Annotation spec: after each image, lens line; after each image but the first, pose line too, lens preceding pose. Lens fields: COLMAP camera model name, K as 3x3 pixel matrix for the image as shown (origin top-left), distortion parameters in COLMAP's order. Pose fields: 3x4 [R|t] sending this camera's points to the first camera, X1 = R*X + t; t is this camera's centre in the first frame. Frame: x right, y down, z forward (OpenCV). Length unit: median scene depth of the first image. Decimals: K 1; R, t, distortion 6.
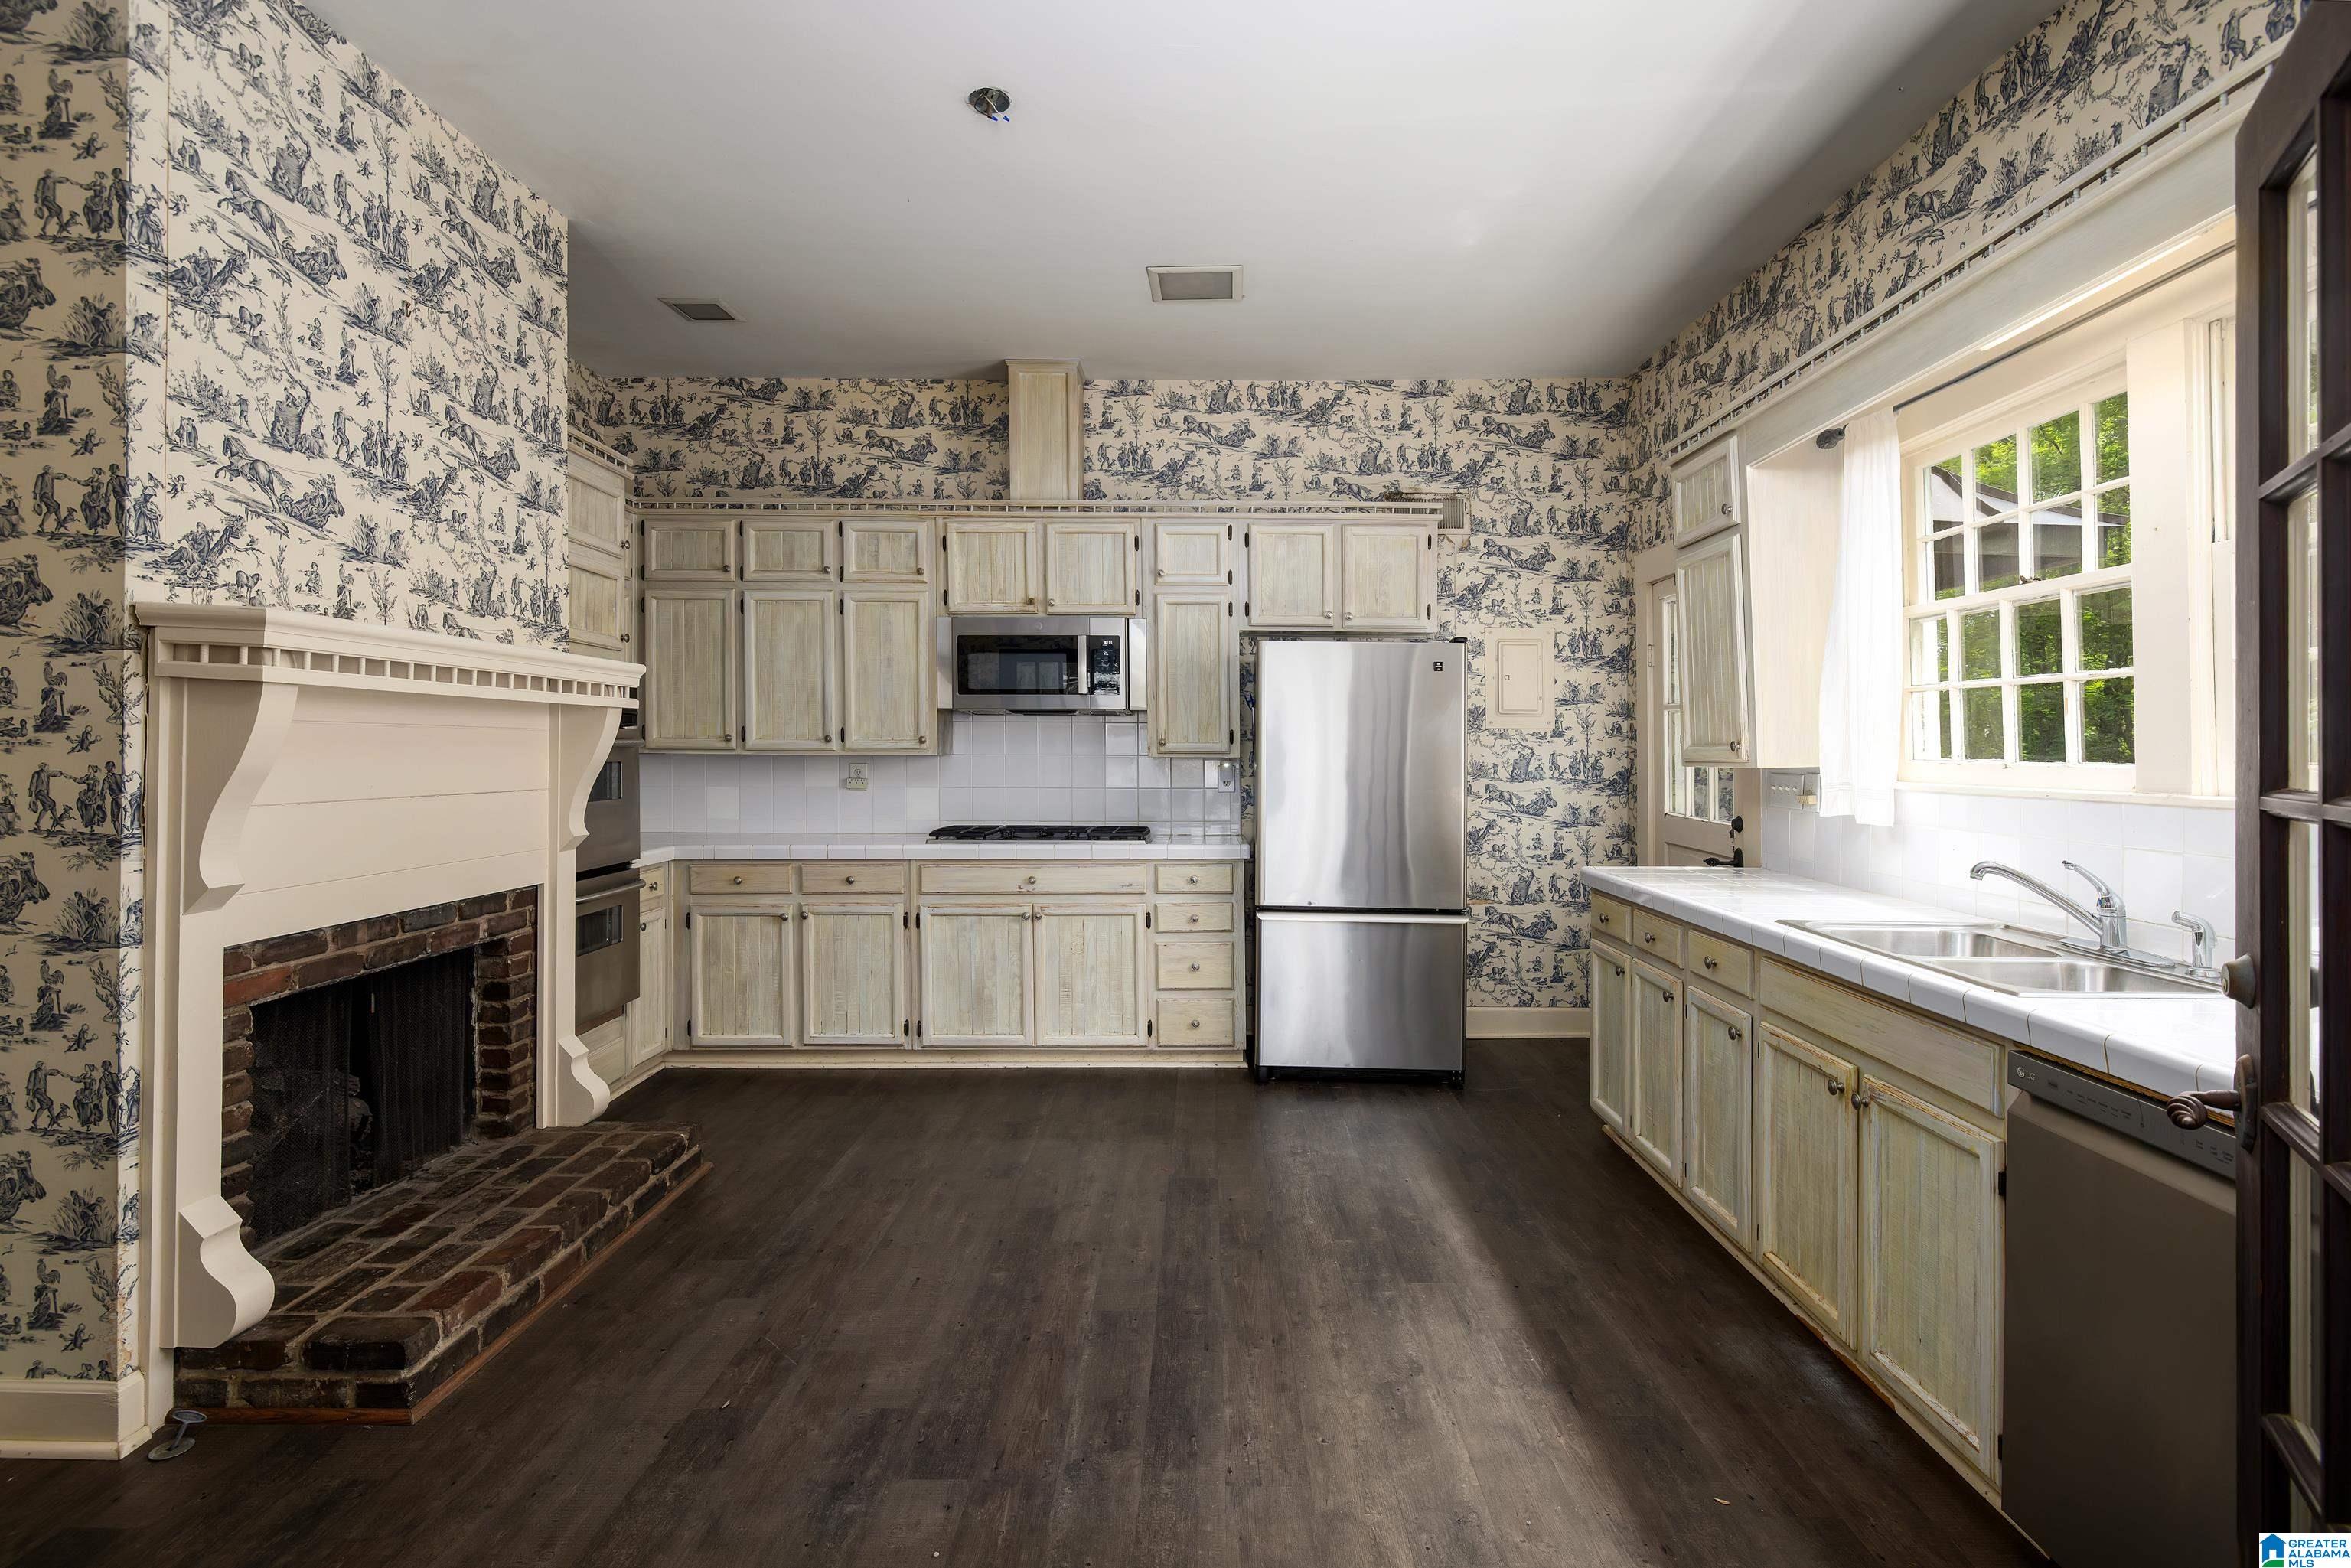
lens RADIAL K [[1143.4, 0, 1189.1], [0, 1143.4, 736.0], [0, 0, 1]] dist [-0.002116, -0.000119]
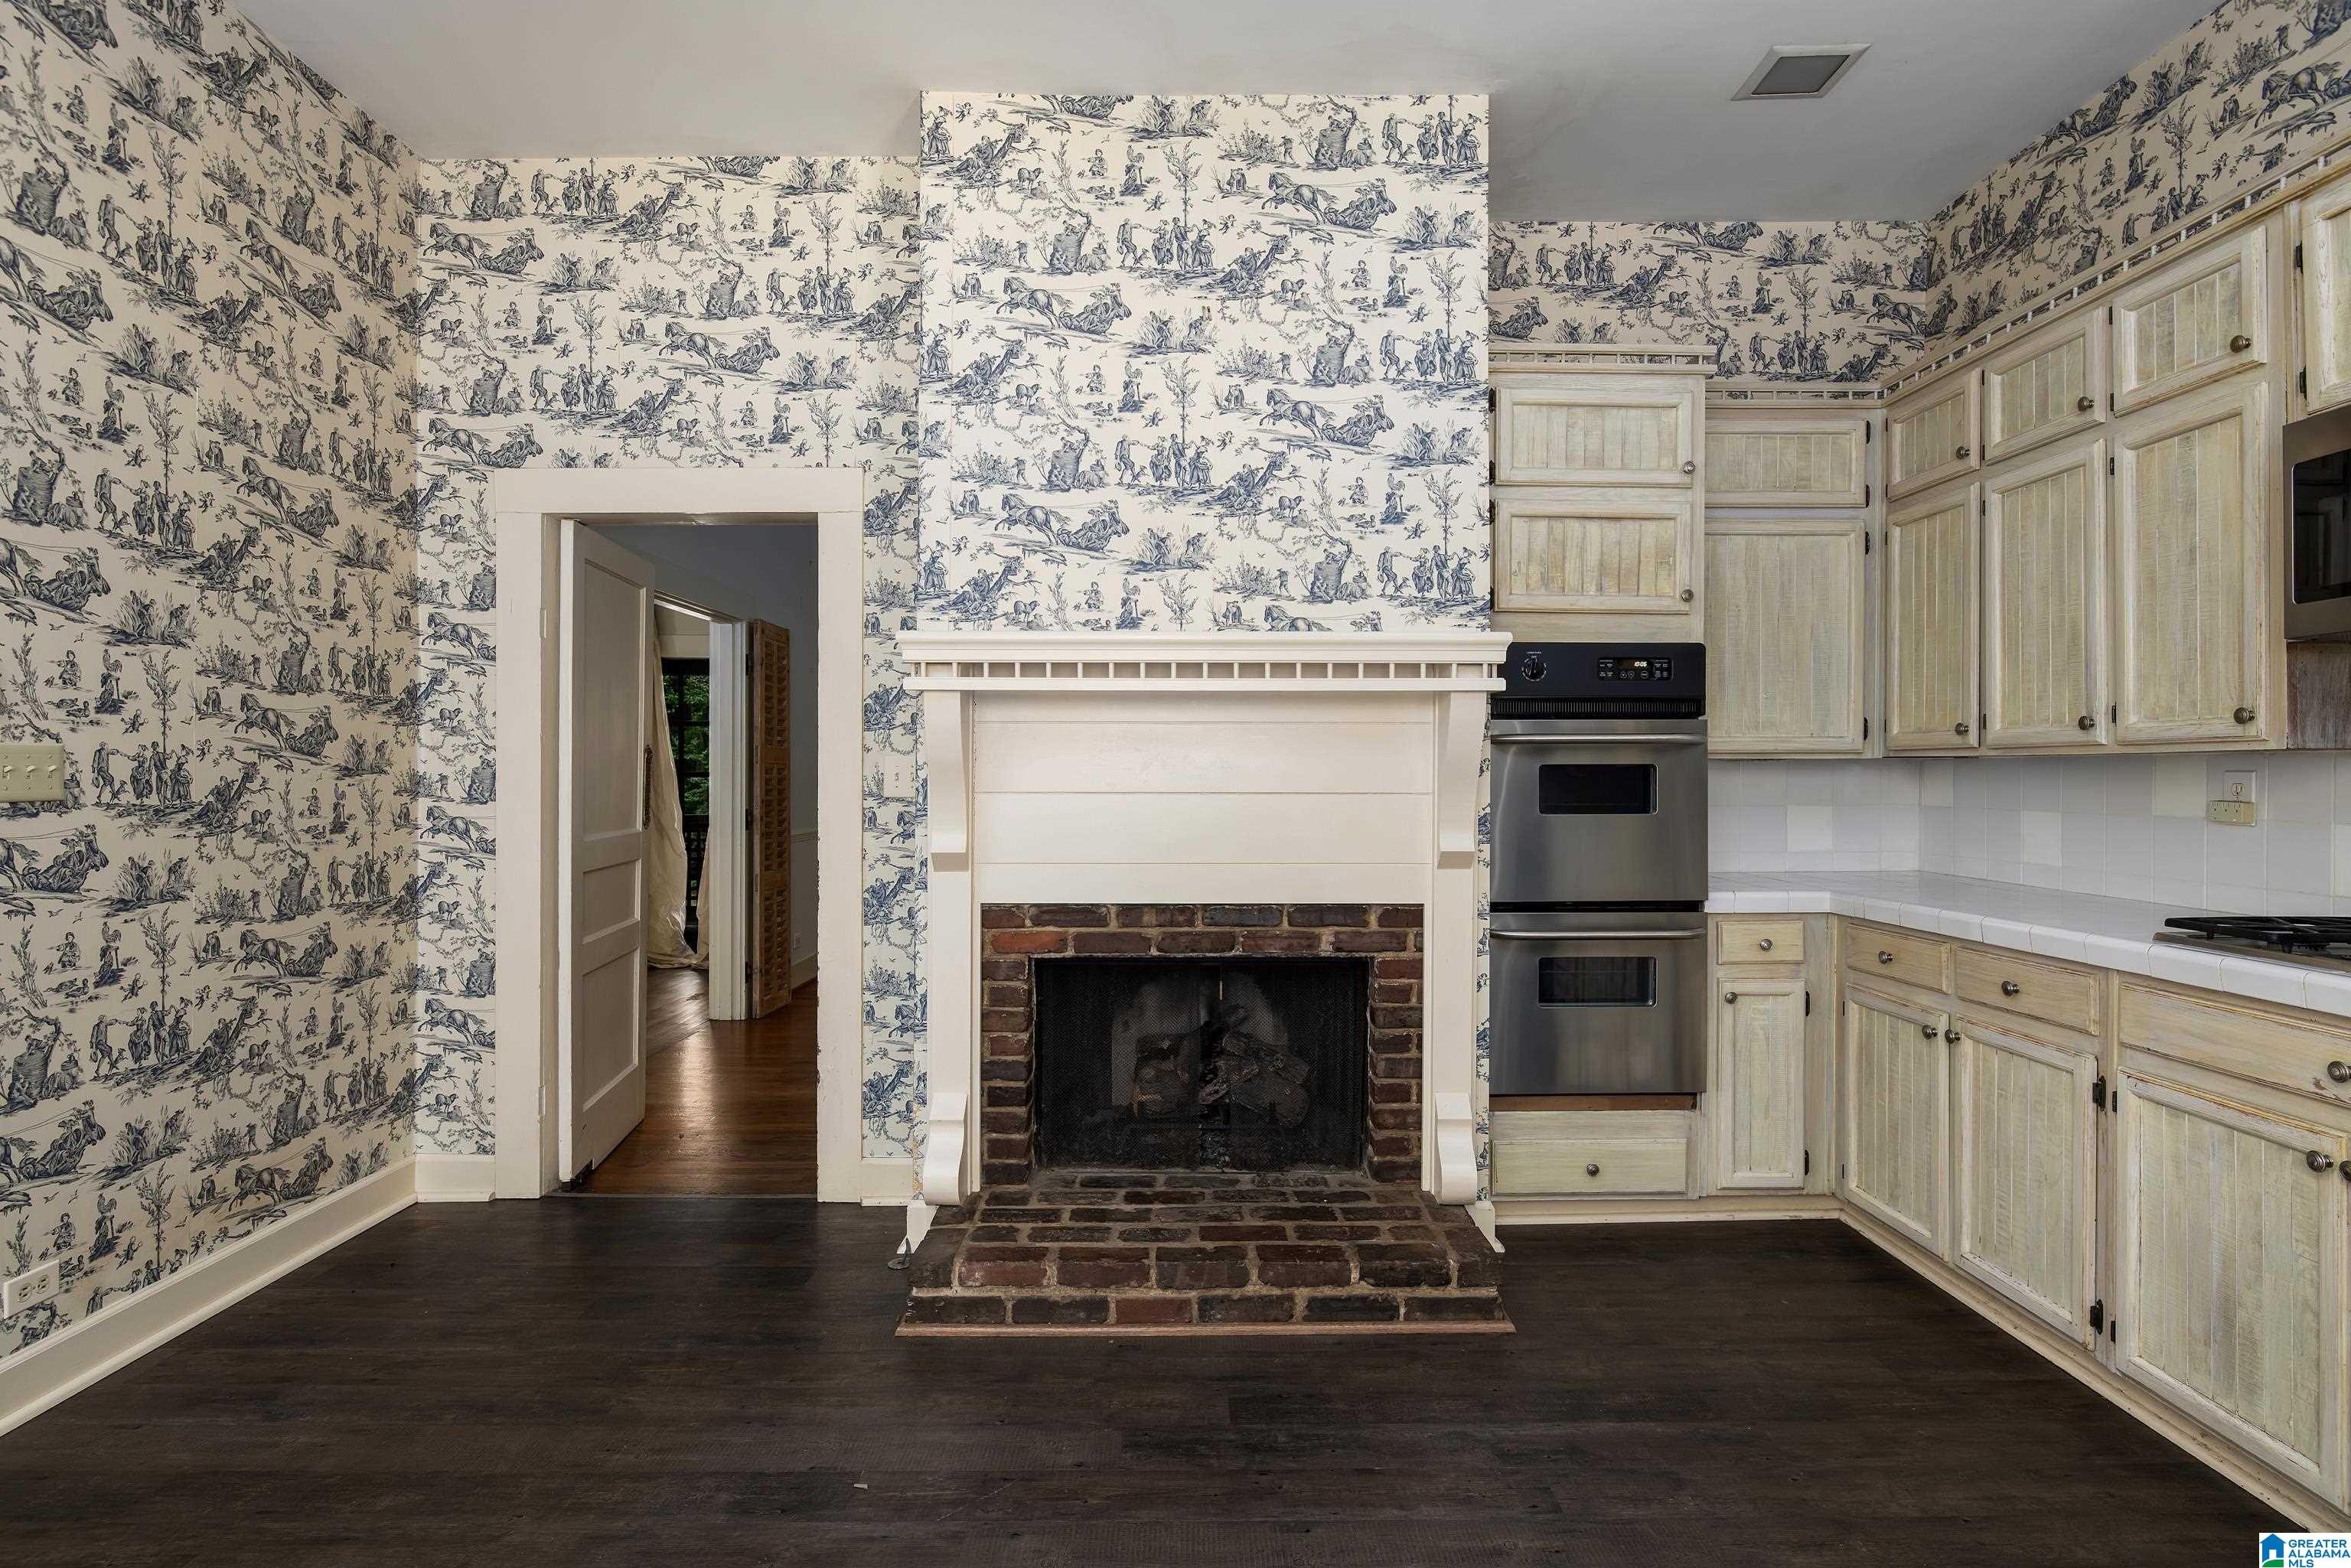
lens RADIAL K [[1203.6, 0, 1174.9], [0, 1203.6, 788.9], [0, 0, 1]] dist [-0.000546, -0.000439]
pose [[0.021156, 0.009065, -0.999735, 0.364690], [0.010581, 0.999901, 0.009291, 0.036315], [0.999720, -0.010775, 0.021058, 0.886177]]
